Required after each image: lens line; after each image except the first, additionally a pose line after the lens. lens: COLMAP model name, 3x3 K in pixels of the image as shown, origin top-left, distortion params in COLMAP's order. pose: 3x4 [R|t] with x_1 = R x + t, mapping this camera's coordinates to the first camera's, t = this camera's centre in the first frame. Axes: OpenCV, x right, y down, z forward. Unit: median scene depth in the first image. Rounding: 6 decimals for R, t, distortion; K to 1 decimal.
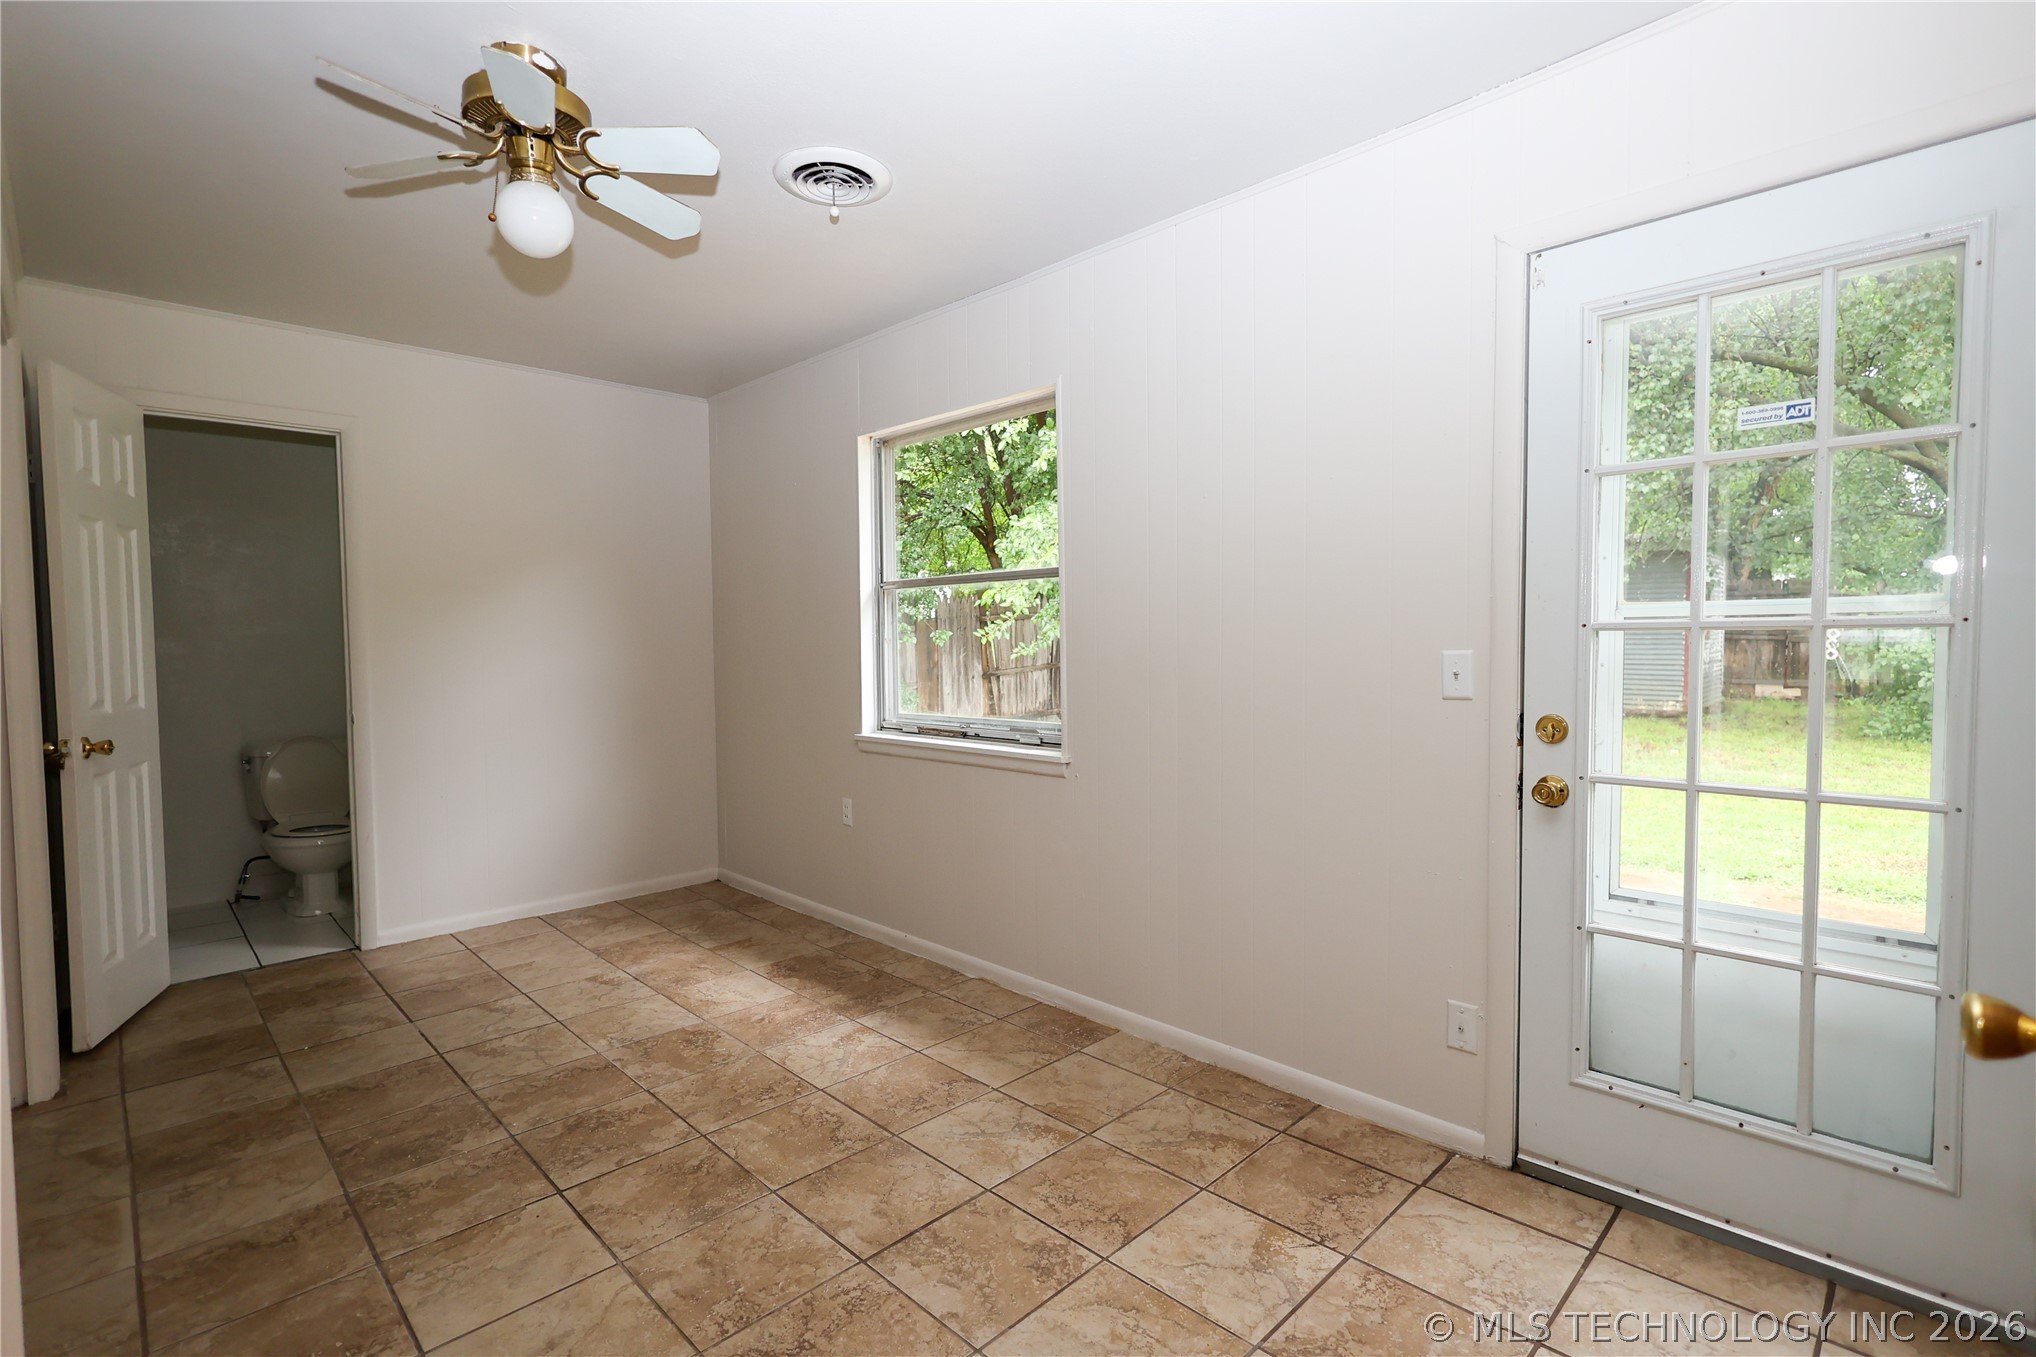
lens RADIAL K [[945.5, 0, 1020.3], [0, 945.5, 683.5], [0, 0, 1]] dist [-0.002992, 0.001213]
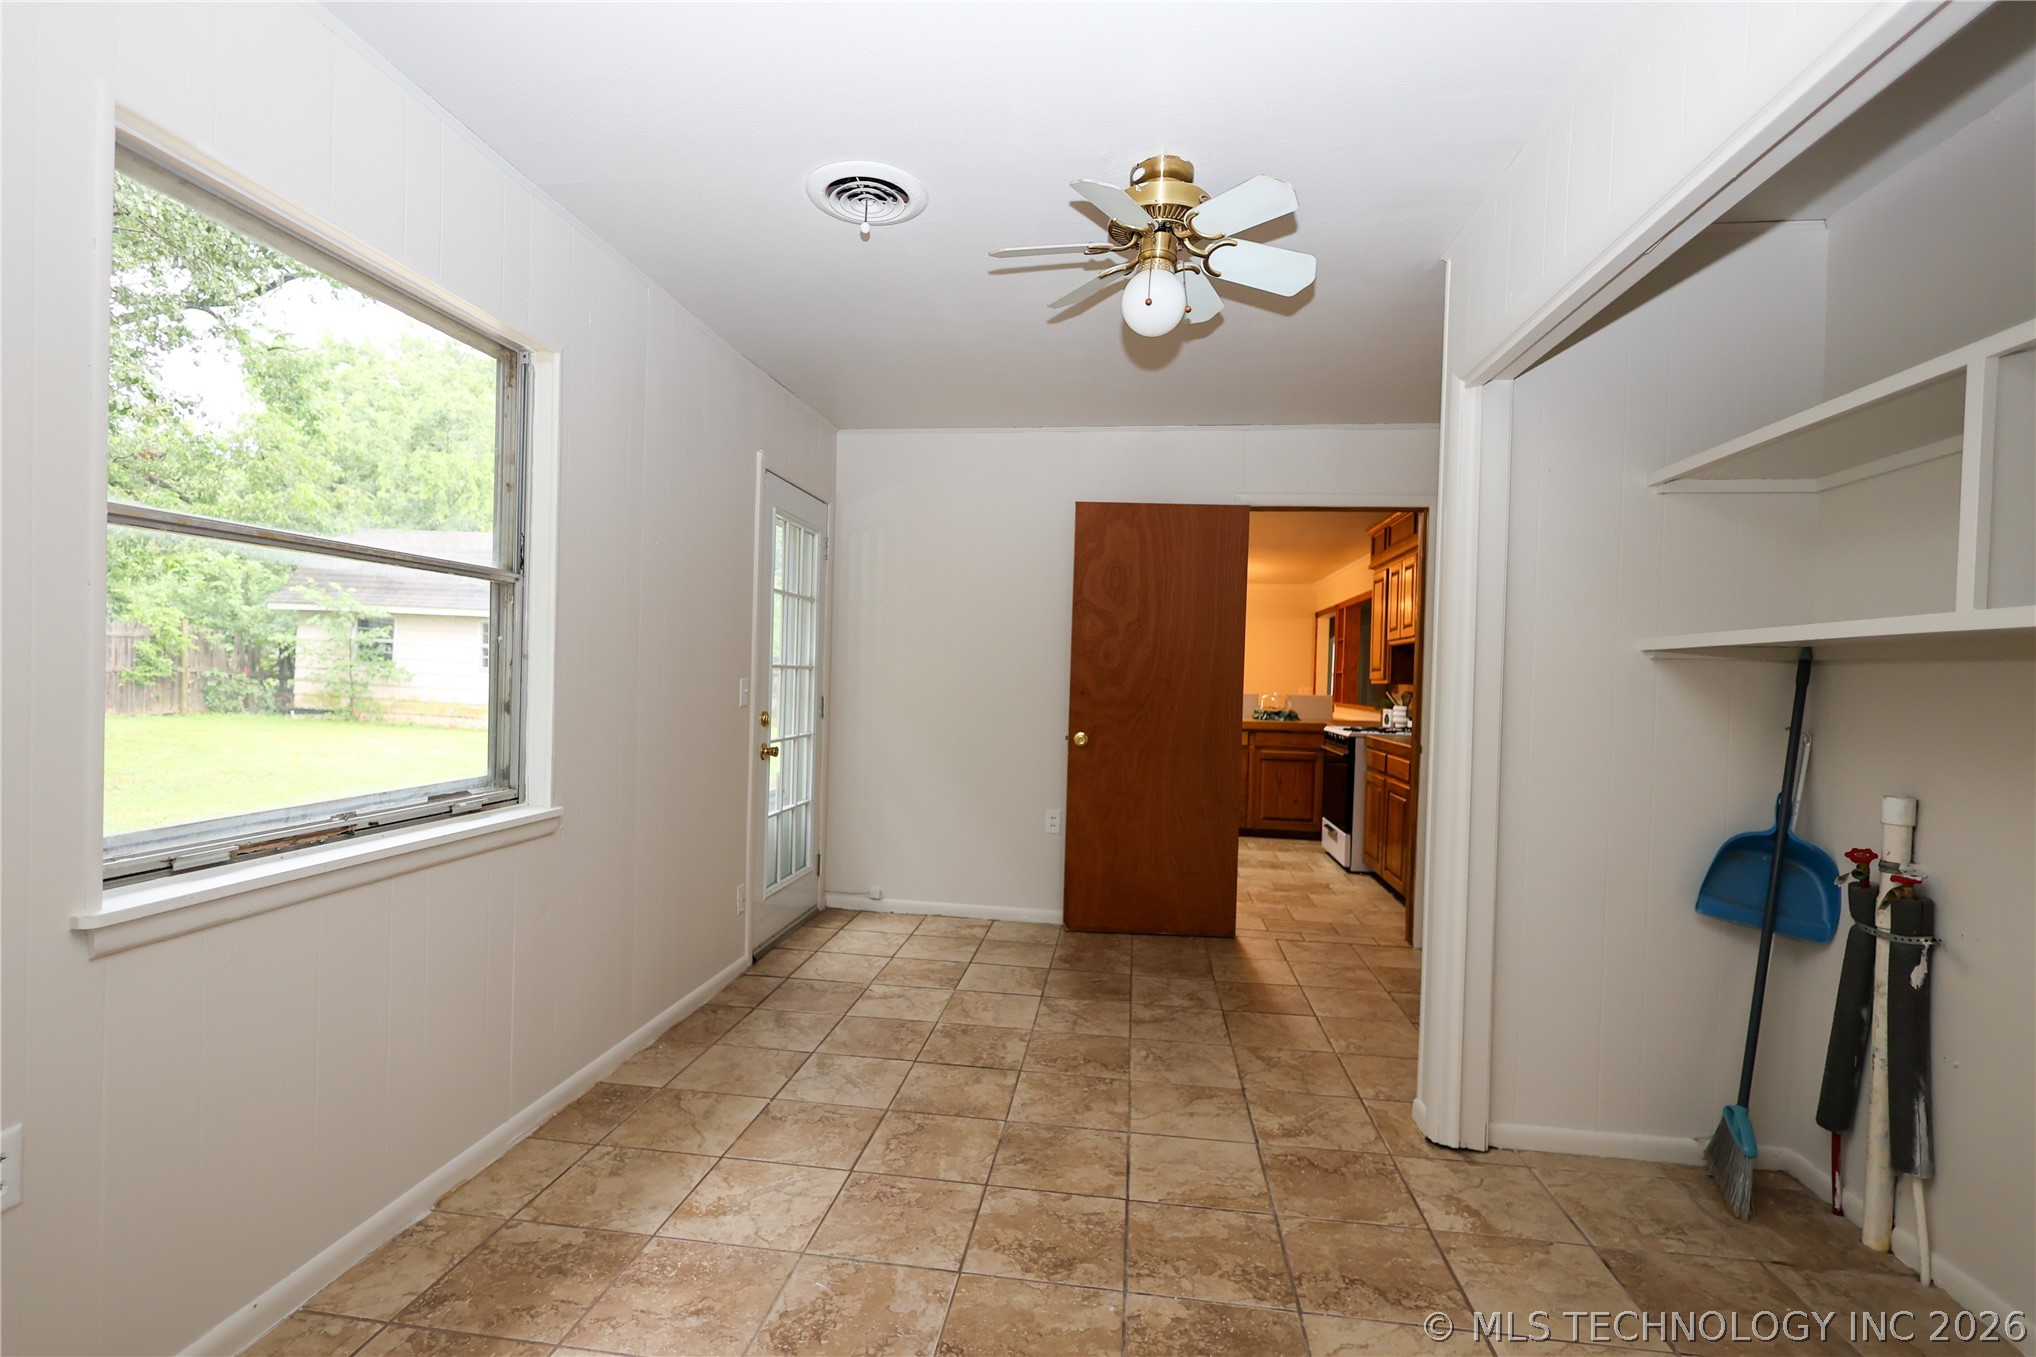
lens RADIAL K [[945.5, 0, 1014.0], [0, 945.5, 684.4], [0, 0, 1]] dist [-0.002992, 0.001213]
pose [[-0.613680, -0.015936, 0.789394, -1.149065], [0.013034, 0.999456, 0.030310, -0.067341], [-0.789447, 0.028890, -0.613139, 1.610580]]
